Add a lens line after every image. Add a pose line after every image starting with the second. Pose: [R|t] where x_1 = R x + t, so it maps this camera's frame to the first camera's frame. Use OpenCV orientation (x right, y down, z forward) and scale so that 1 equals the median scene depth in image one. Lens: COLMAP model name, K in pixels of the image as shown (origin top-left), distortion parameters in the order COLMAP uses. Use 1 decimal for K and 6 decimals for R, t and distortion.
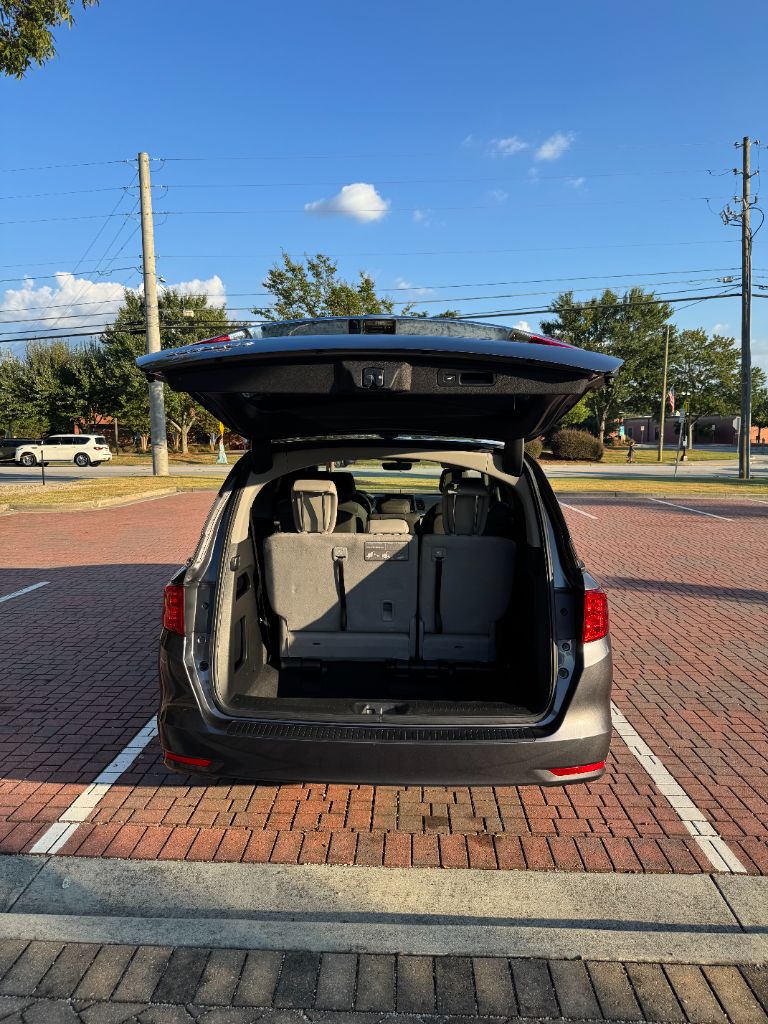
lens RADIAL K [[722.7, 0, 386.9], [0, 722.7, 520.8], [0, 0, 1]] dist [0.029675, -0.040131]
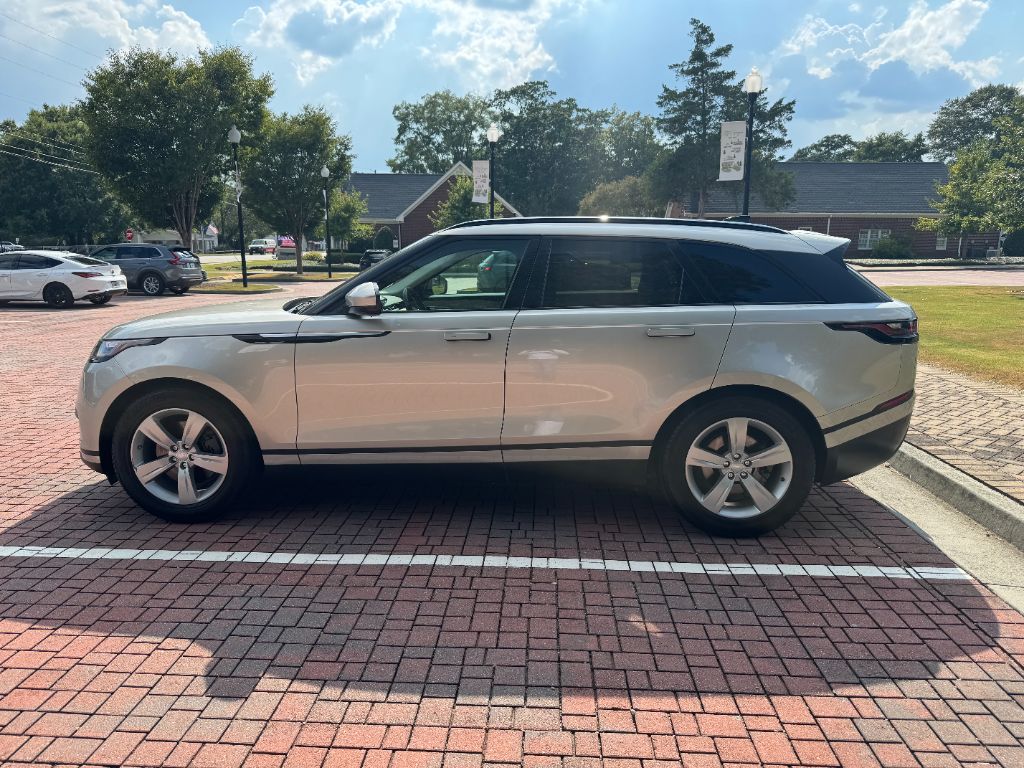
lens RADIAL K [[722.7, 0, 508.9], [0, 722.7, 390.7], [0, 0, 1]] dist [0.029675, -0.040131]
pose [[0.024790, -0.195332, 0.980424, -0.303667], [0.110987, 0.975200, 0.191485, -0.052190], [-0.993513, 0.104068, 0.045855, 0.799381]]
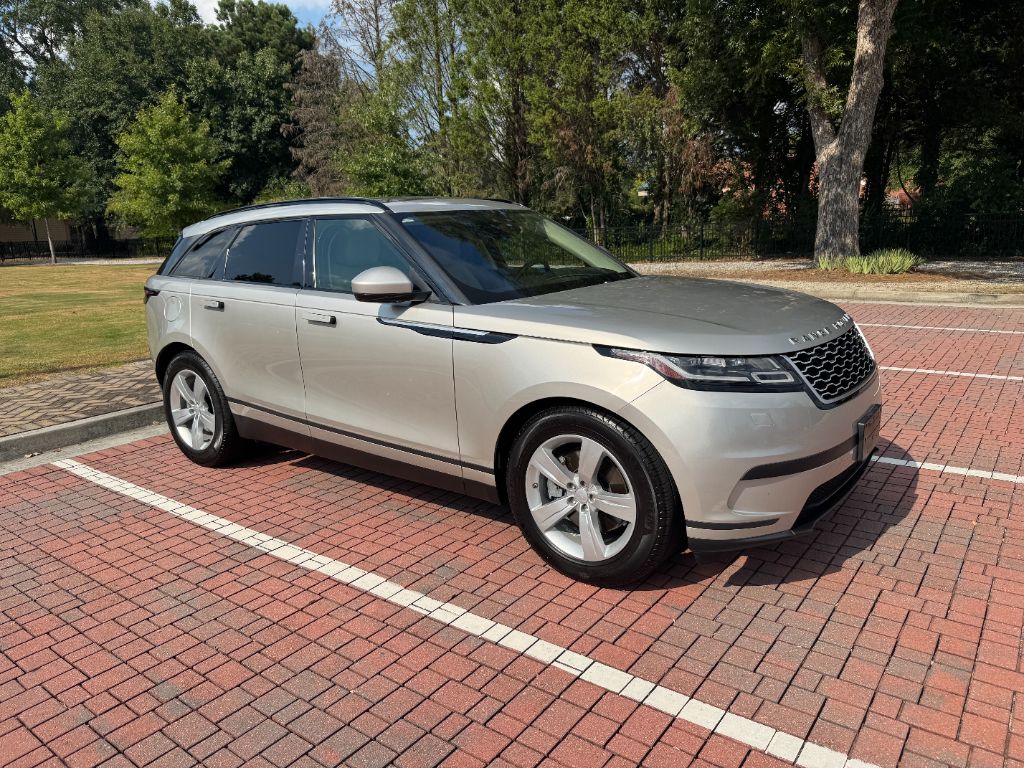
lens RADIAL K [[722.7, 0, 512.8], [0, 722.7, 390.0], [0, 0, 1]] dist [0.029675, -0.040131]
pose [[-0.579827, 0.199309, -0.789985, 1.040527], [-0.057810, 0.957108, 0.283904, -0.107760], [0.812686, 0.210284, -0.543435, 1.333887]]
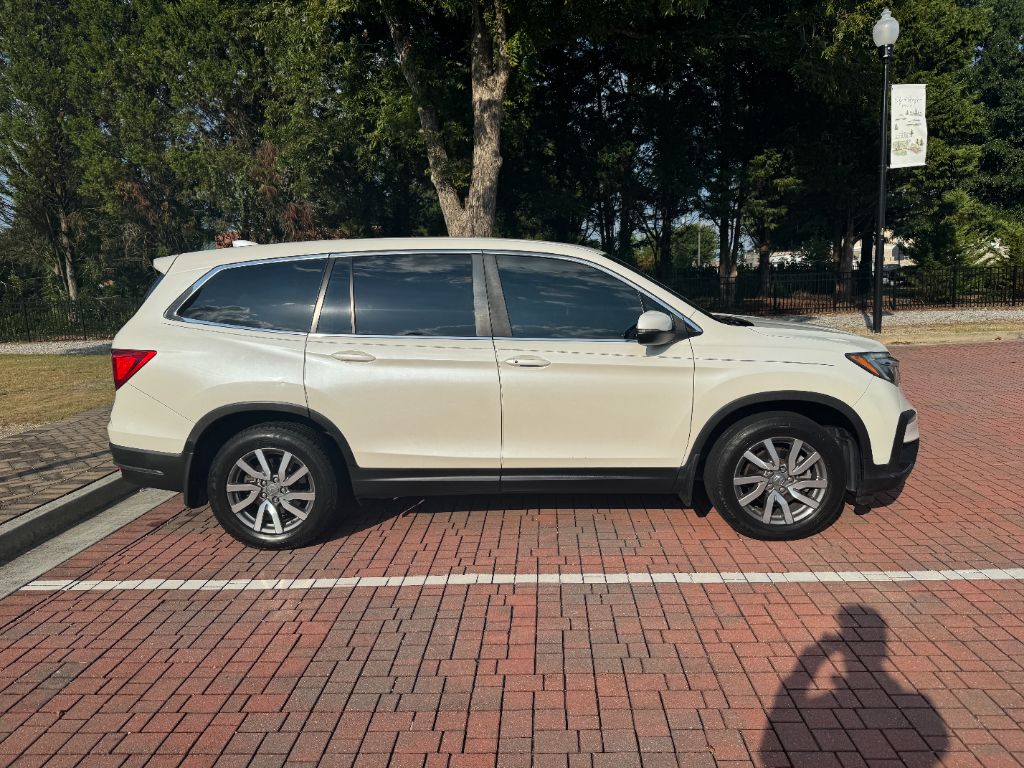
lens RADIAL K [[722.7, 0, 511.6], [0, 722.7, 385.1], [0, 0, 1]] dist [0.029675, -0.040131]
pose [[-0.016980, 0.147084, -0.988978, 0.836703], [-0.079399, 0.985799, 0.147975, -0.071871], [0.996698, 0.081036, -0.005061, 0.905642]]
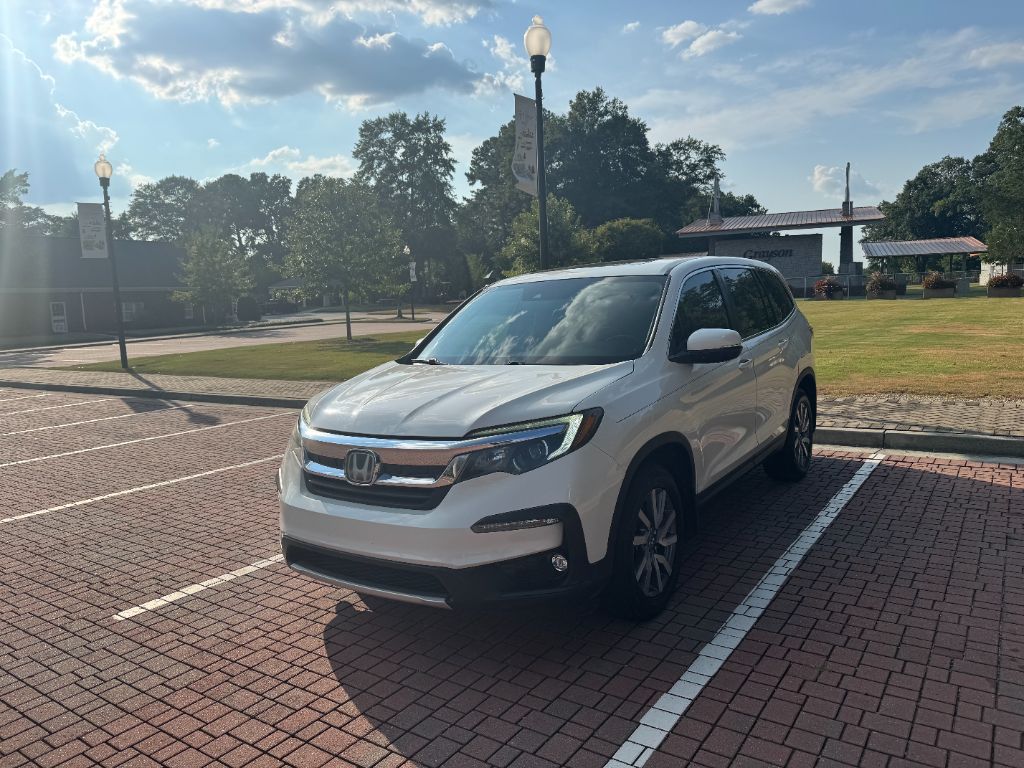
lens RADIAL K [[722.7, 0, 515.1], [0, 722.7, 383.2], [0, 0, 1]] dist [0.029675, -0.040131]
pose [[-0.835769, -0.024589, 0.548530, -0.378959], [0.106999, 0.972552, 0.206627, -0.162764], [-0.538554, 0.231385, -0.810198, 1.669507]]
